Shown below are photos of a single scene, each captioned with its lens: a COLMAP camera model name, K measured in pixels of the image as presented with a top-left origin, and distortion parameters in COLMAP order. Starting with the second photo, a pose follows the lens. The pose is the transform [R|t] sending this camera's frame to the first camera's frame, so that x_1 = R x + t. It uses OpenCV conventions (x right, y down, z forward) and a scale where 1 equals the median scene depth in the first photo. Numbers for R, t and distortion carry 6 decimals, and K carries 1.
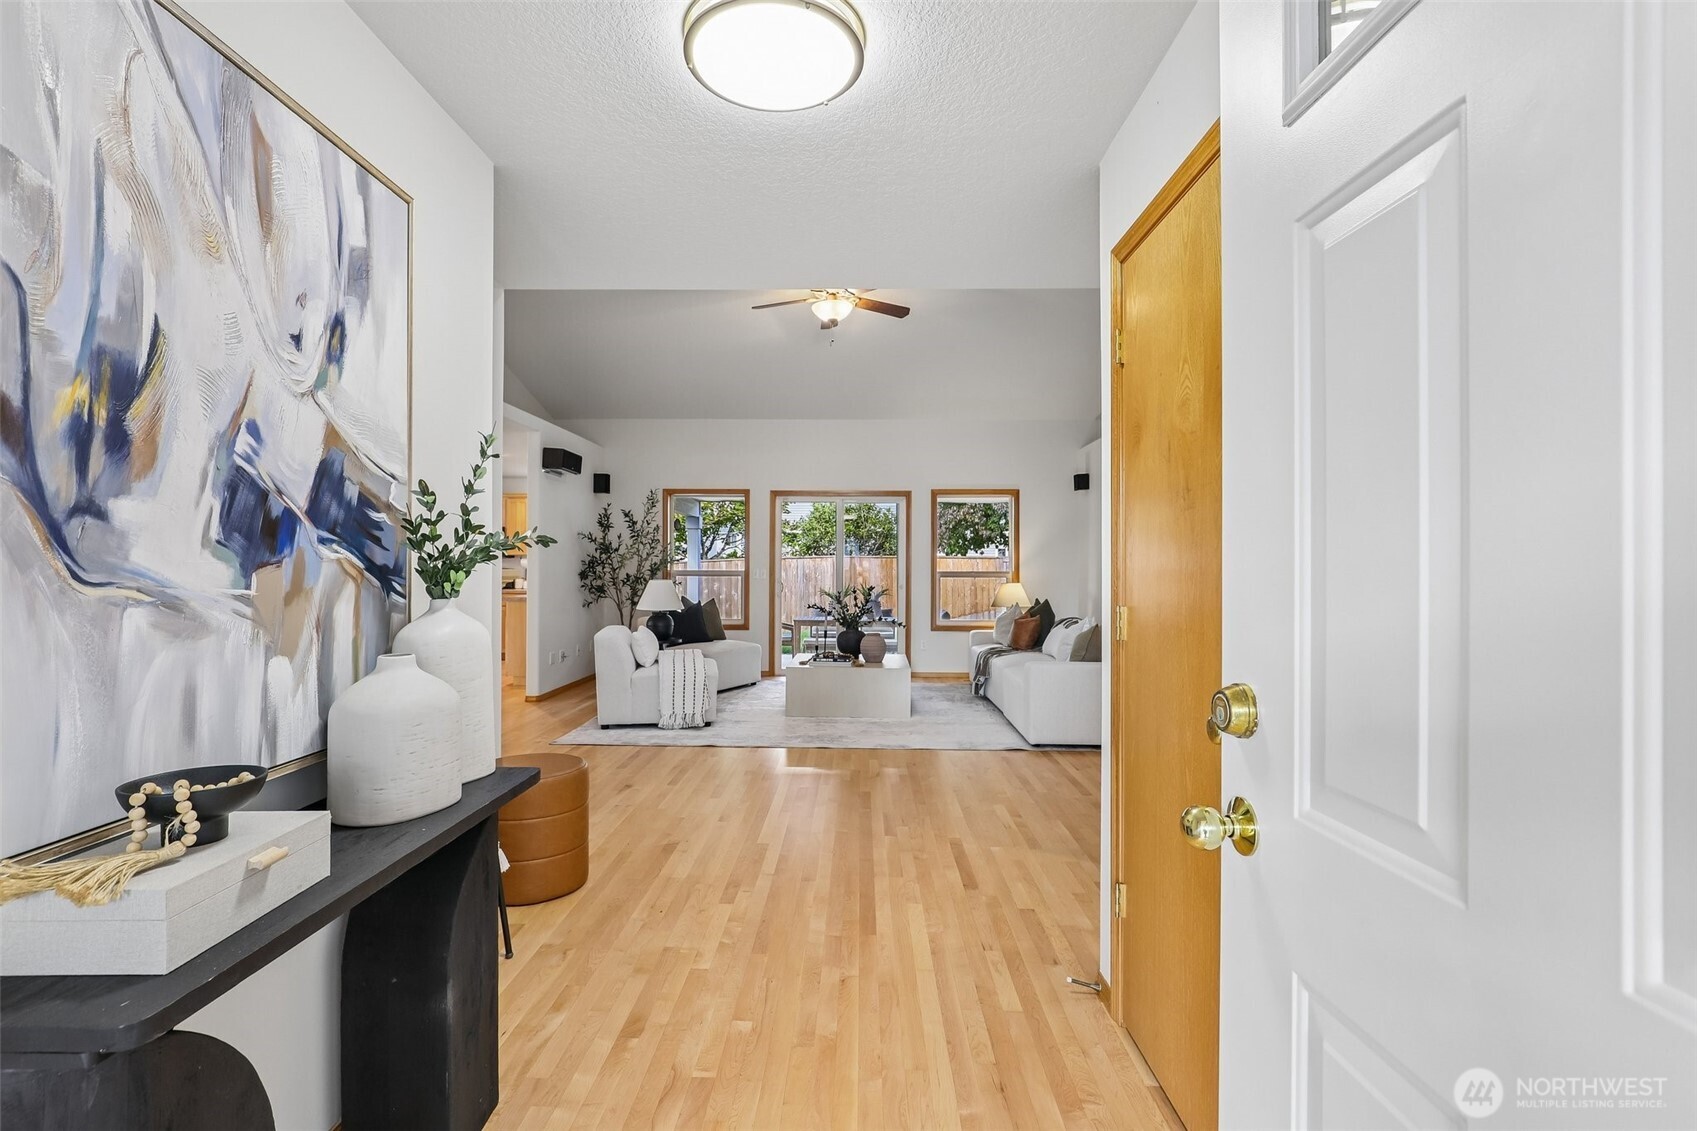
lens RADIAL K [[782.3, 0, 844.6], [0, 782.3, 562.4], [0, 0, 1]] dist [-0.028060, 0.001892]
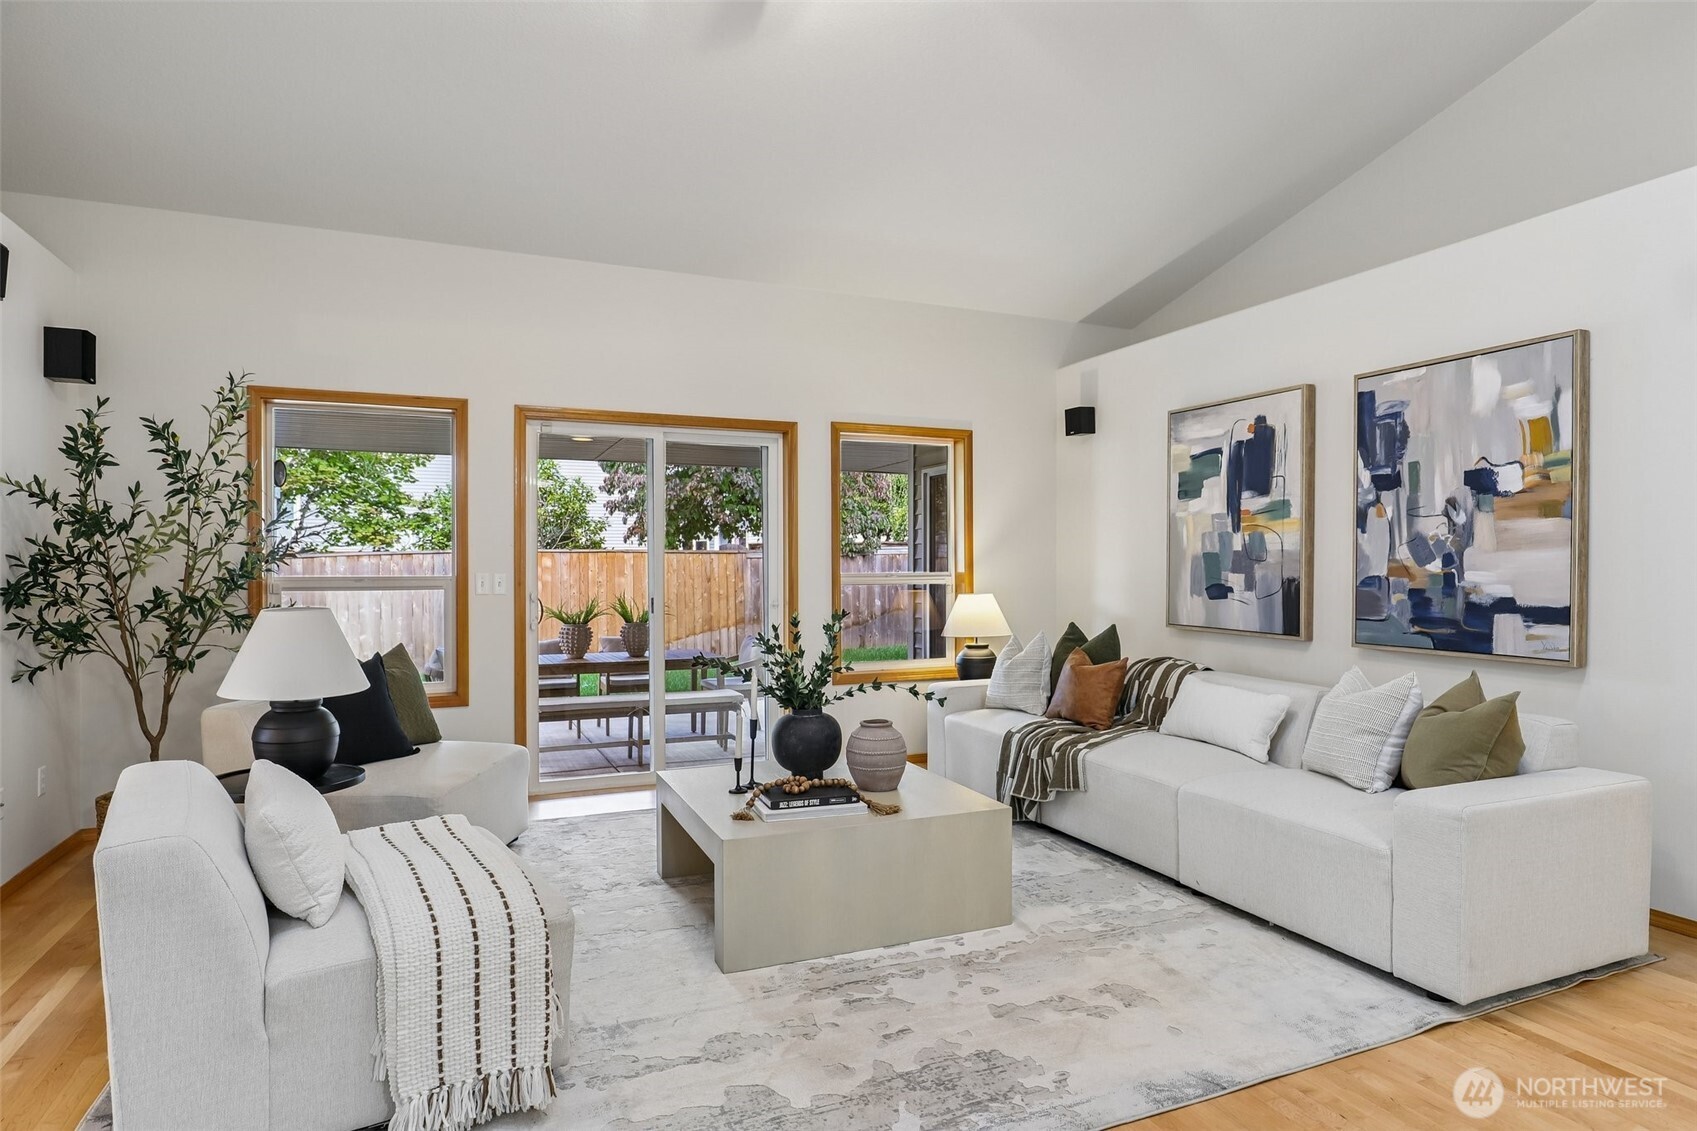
lens RADIAL K [[937.5, 0, 848.0], [0, 937.5, 568.5], [0, 0, 1]] dist [-0.016298, 0.002933]
pose [[0.911981, -0.007256, 0.410169, -0.157171], [0.003383, 0.999943, 0.010167, 0.000867], [-0.410219, -0.007885, 0.911953, 0.445611]]
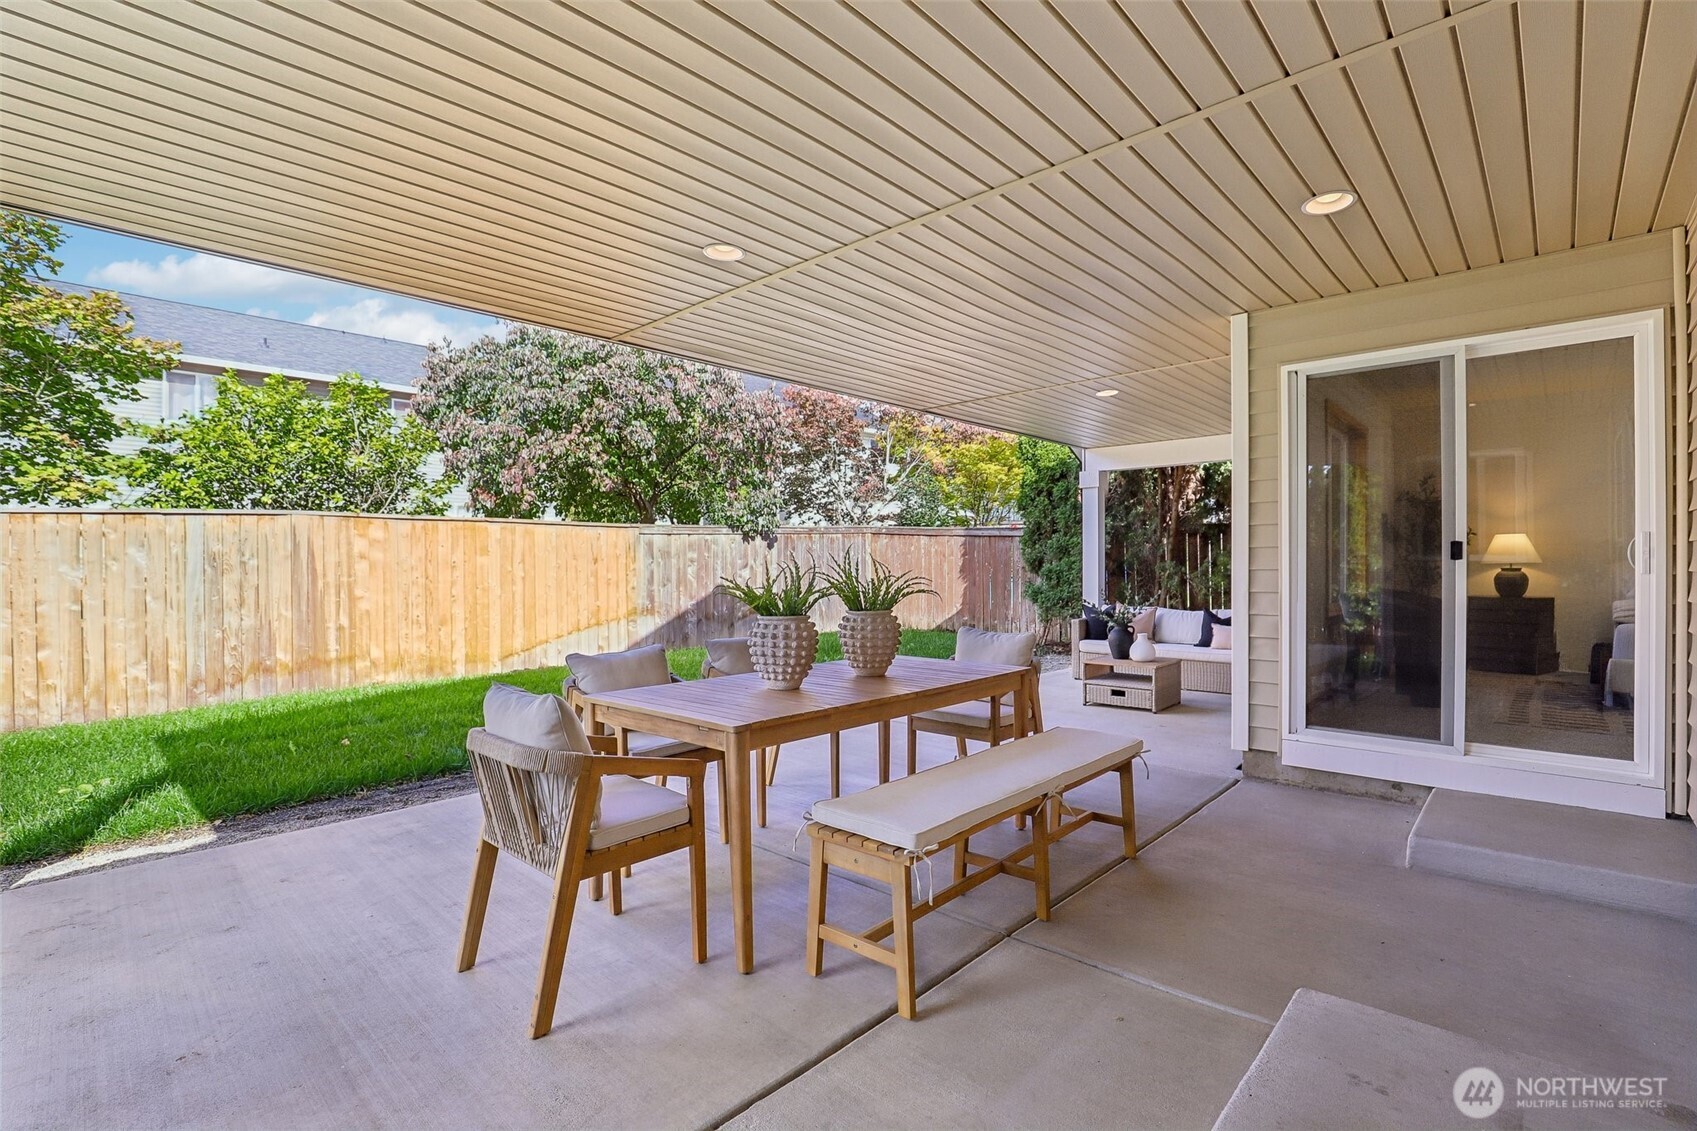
lens RADIAL K [[782.3, 0, 847.1], [0, 782.3, 567.9], [0, 0, 1]] dist [-0.028060, 0.001892]
pose [[0.670476, -0.008963, 0.741877, -0.299406], [0.001917, 0.999945, 0.010348, 0.044910], [-0.741929, -0.005516, 0.670456, 1.225008]]
